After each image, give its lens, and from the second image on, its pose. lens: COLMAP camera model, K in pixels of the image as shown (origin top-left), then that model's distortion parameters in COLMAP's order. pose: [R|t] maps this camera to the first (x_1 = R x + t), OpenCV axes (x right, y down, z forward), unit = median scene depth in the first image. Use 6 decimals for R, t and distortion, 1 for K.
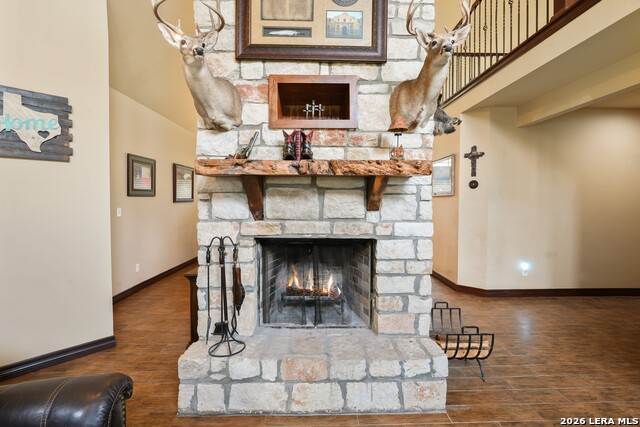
lens RADIAL K [[292.5, 0, 319.4], [0, 292.5, 211.5], [0, 0, 1]] dist [-0.000996, 0.001604]
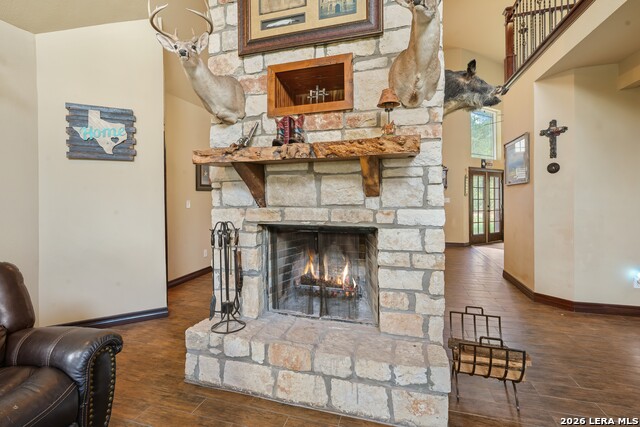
lens RADIAL K [[292.5, 0, 312.6], [0, 292.5, 203.6], [0, 0, 1]] dist [-0.000996, 0.001604]
pose [[0.950956, -0.005107, -0.309284, 0.289124], [0.000223, 0.999875, -0.015825, 0.034340], [0.309326, 0.014980, 0.950838, 0.070501]]
